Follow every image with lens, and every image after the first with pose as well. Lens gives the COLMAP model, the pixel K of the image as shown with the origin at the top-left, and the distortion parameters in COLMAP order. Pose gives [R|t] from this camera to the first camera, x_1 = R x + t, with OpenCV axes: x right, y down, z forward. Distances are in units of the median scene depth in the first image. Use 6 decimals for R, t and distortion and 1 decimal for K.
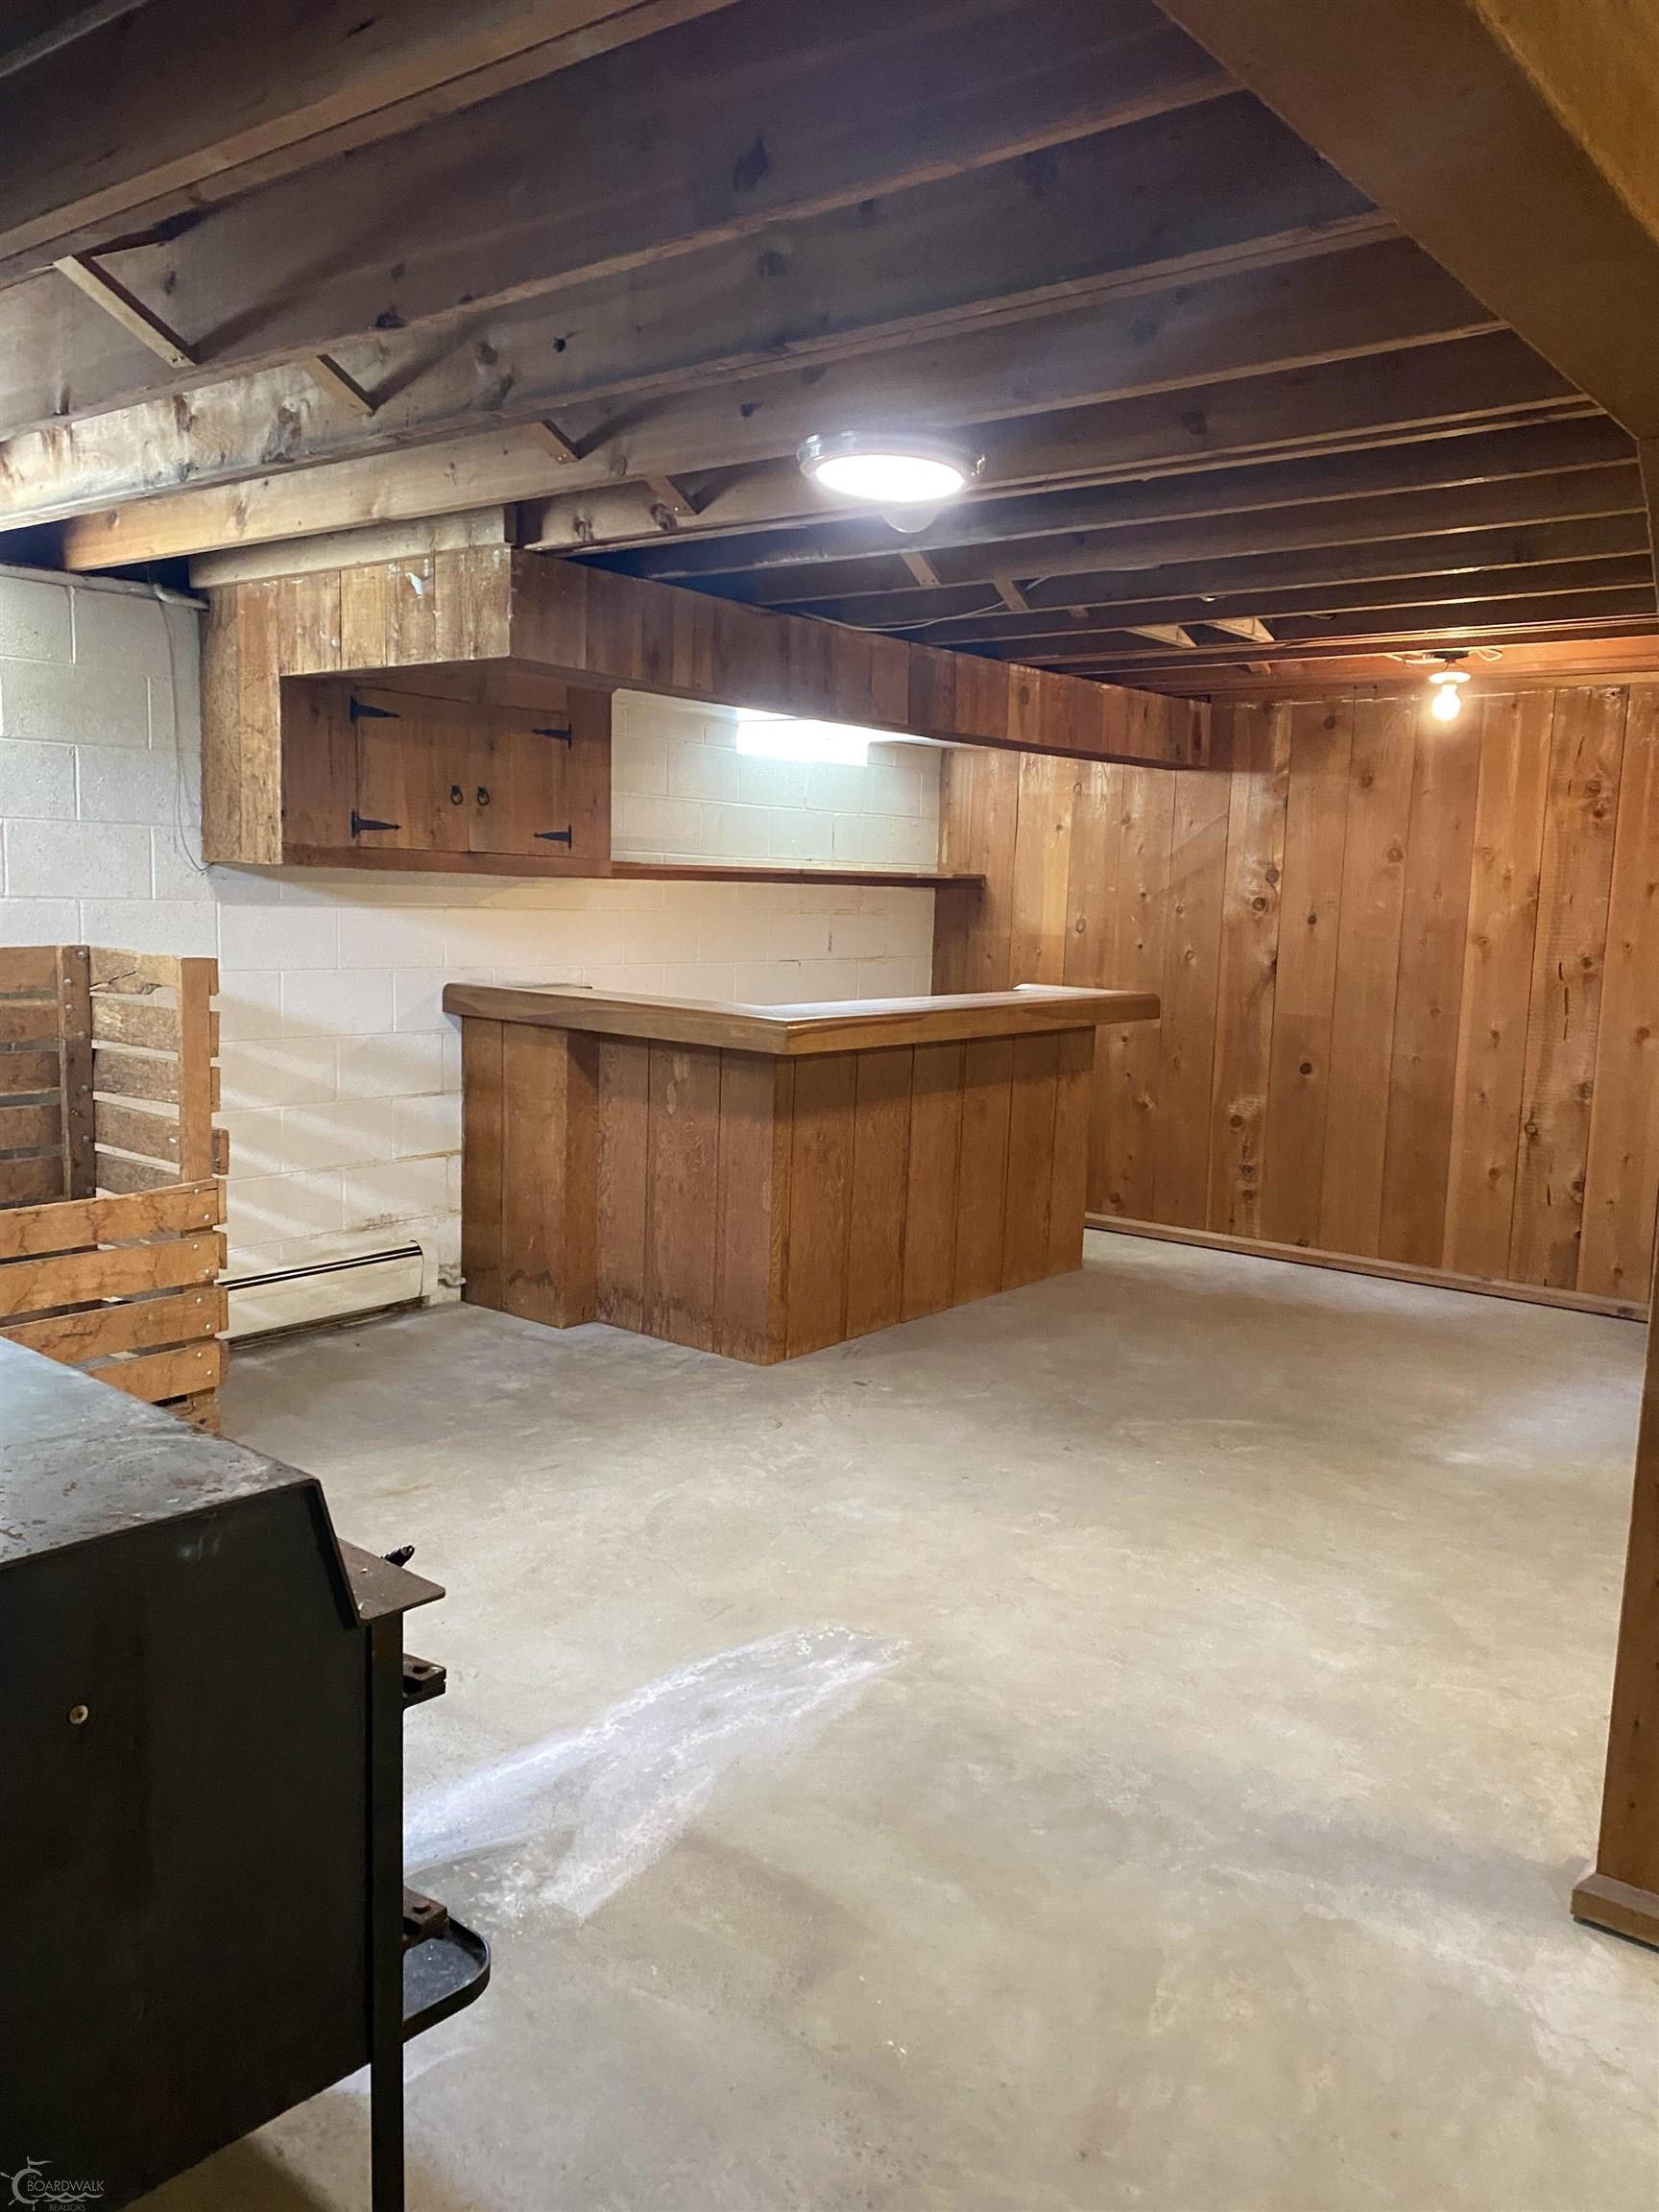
lens RADIAL K [[1689.6, 0, 828.7], [0, 1689.6, 1102.7], [0, 0, 1]] dist [0.035685, -0.040661]
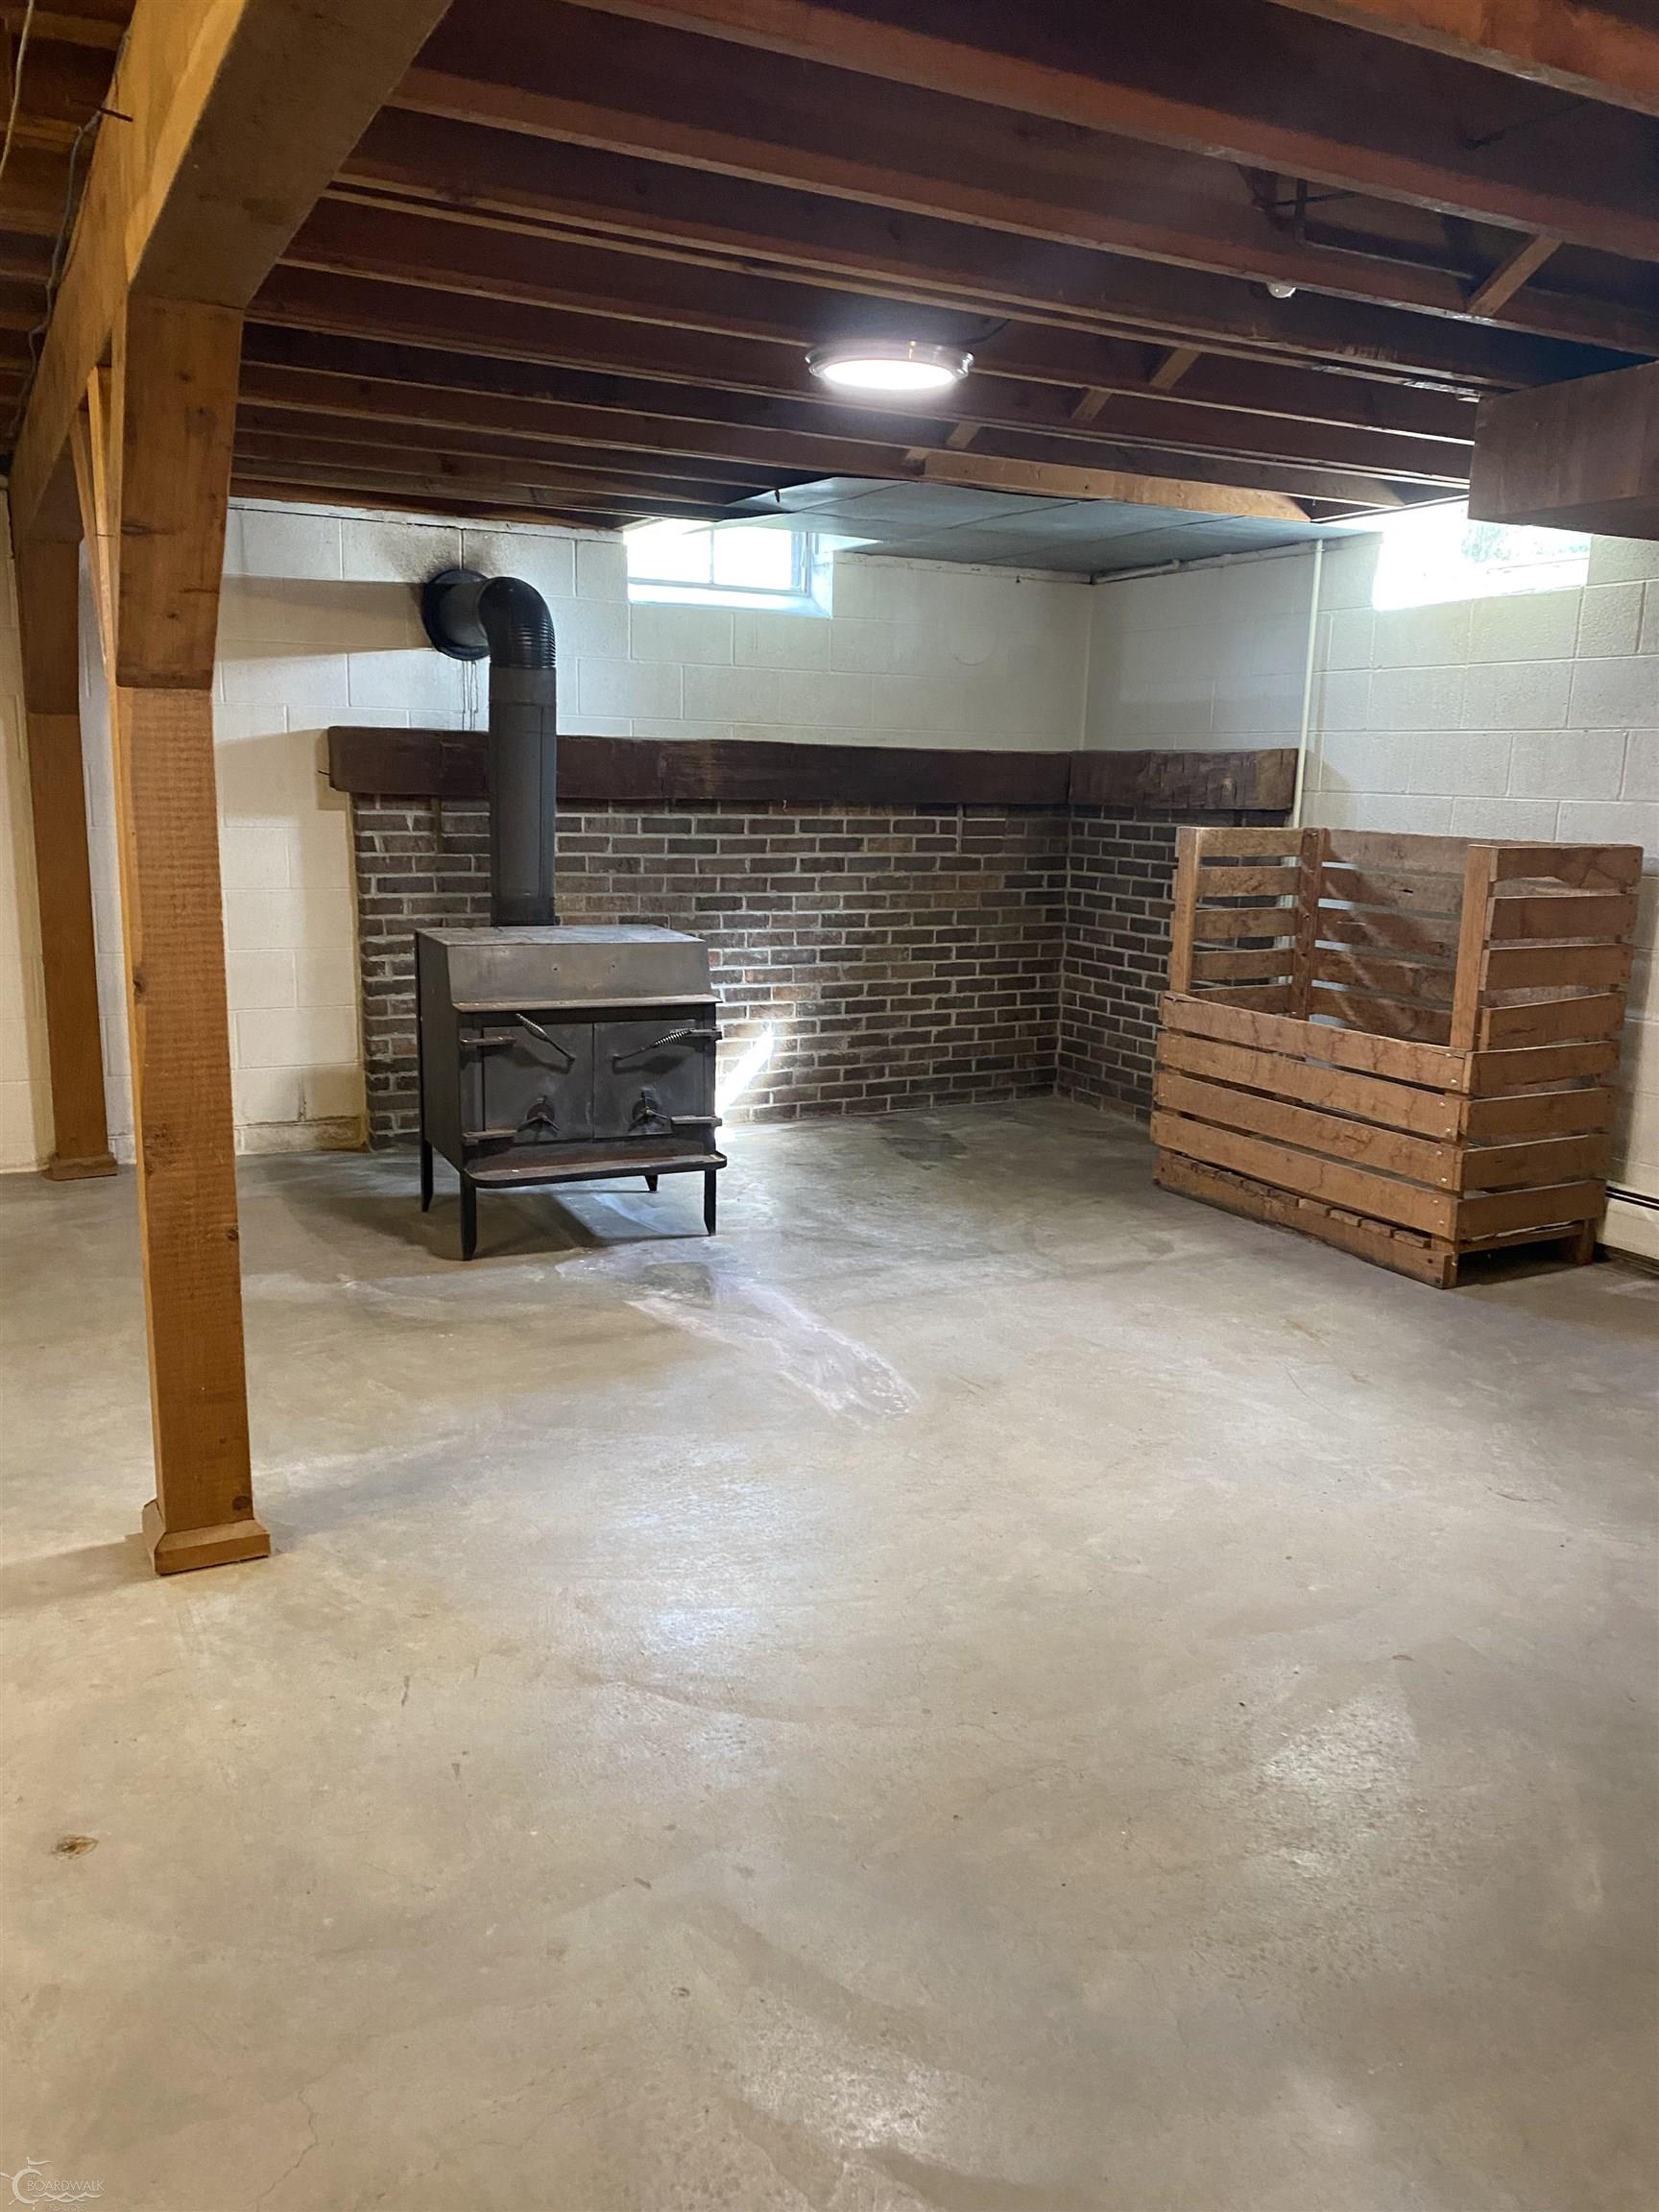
lens RADIAL K [[1689.6, 0, 830.8], [0, 1689.6, 1106.1], [0, 0, 1]] dist [0.035685, -0.040661]
pose [[-0.410820, 0.142589, -0.900497, 1.069168], [-0.159435, 0.961239, 0.224944, -0.134868], [0.897668, 0.235982, -0.372163, 1.407000]]
